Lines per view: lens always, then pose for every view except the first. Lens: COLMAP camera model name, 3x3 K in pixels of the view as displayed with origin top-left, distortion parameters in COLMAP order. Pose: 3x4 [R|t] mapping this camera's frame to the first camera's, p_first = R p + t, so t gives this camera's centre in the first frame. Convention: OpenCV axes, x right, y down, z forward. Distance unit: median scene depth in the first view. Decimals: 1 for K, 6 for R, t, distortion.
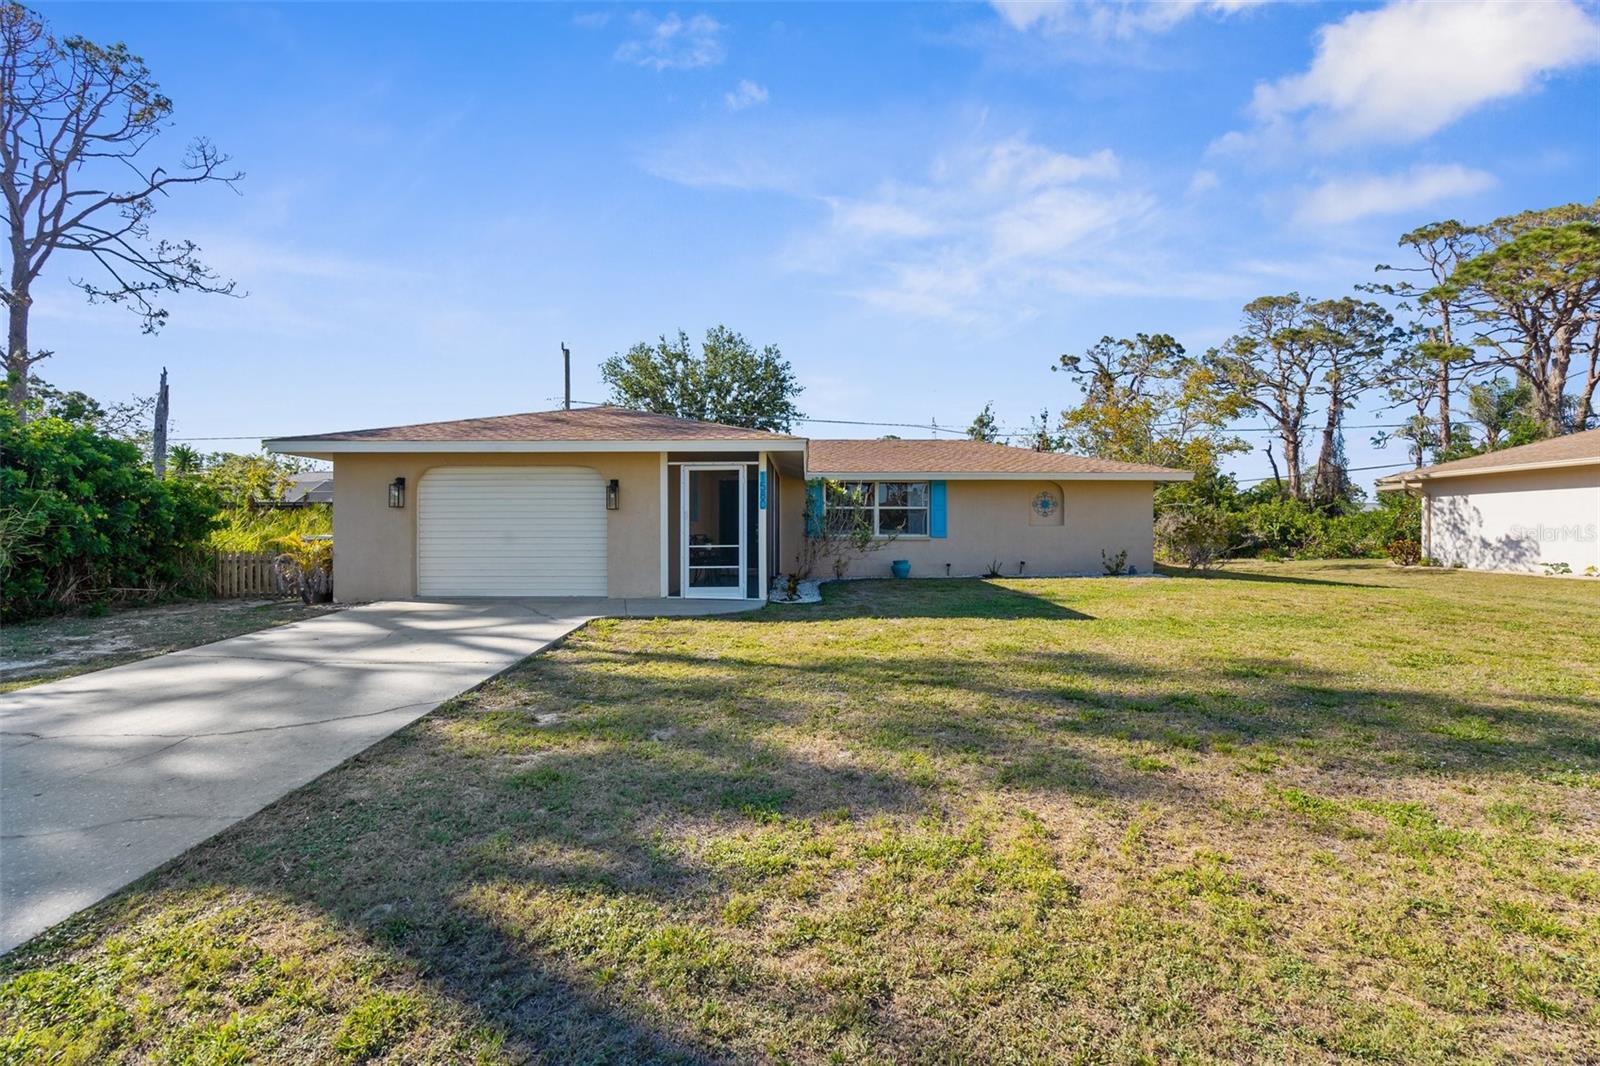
lens RADIAL K [[739.6, 0, 800.0], [0, 739.6, 533.0], [0, 0, 1]] dist [-0.004373, 0.000504]
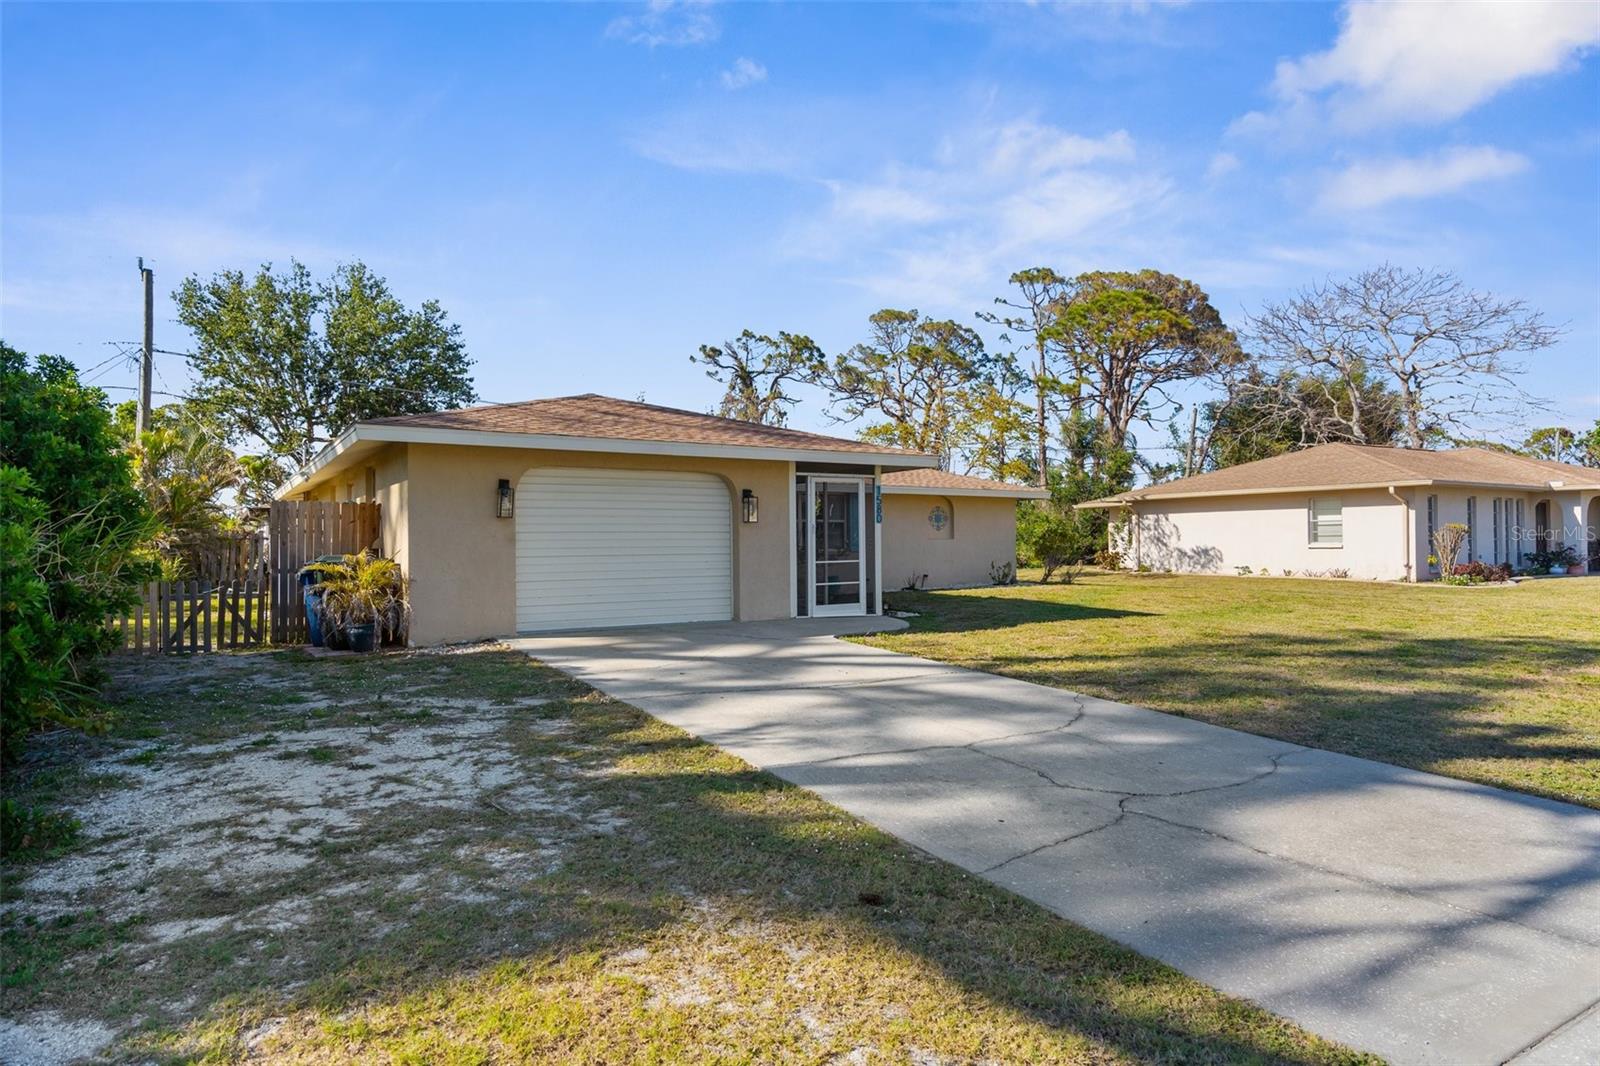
lens RADIAL K [[930.9, 0, 800.0], [0, 930.9, 533.0], [0, 0, 1]] dist [-0.008340, -0.000264]
pose [[0.845950, 0.002538, 0.533256, -0.525224], [0.005532, 0.999893, -0.013534, -0.002097], [-0.533233, 0.014399, 0.845846, 0.001850]]
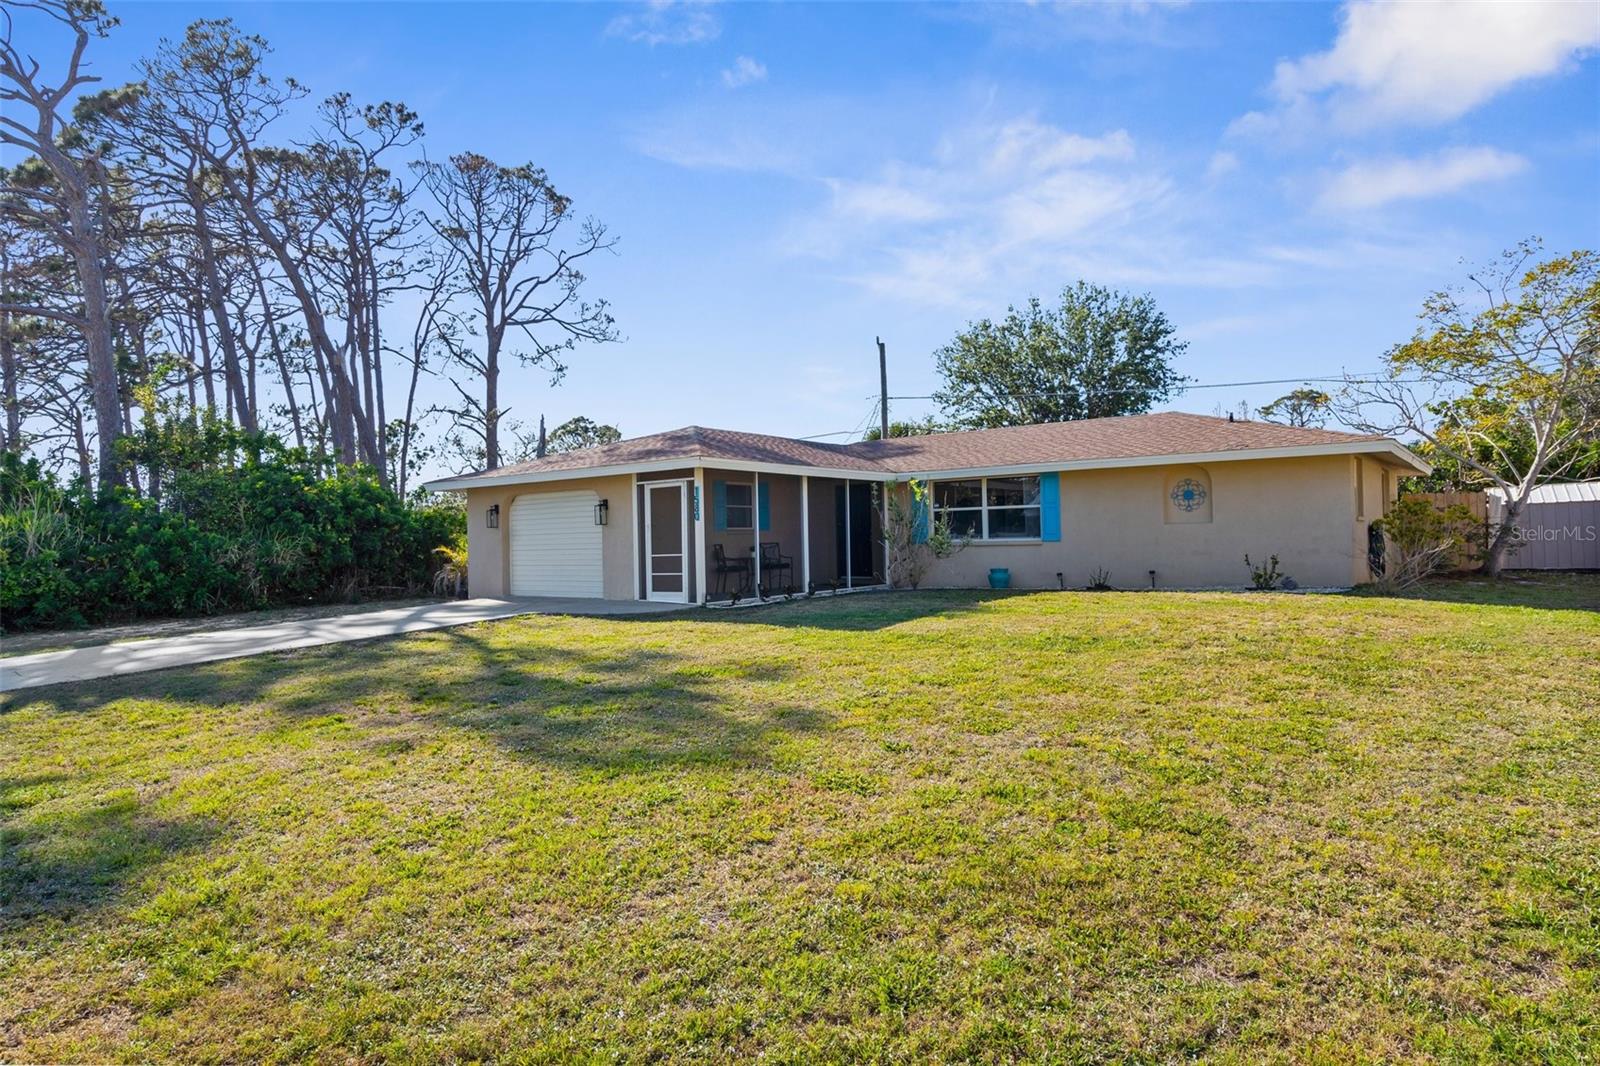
lens RADIAL K [[909.2, 0, 800.0], [0, 909.2, 533.0], [0, 0, 1]] dist [-0.004026, -0.000331]
pose [[0.804203, -0.020729, -0.593993, 0.562846], [0.019902, 0.999770, -0.007943, -0.000455], [0.594021, -0.005434, 0.804431, 0.011346]]
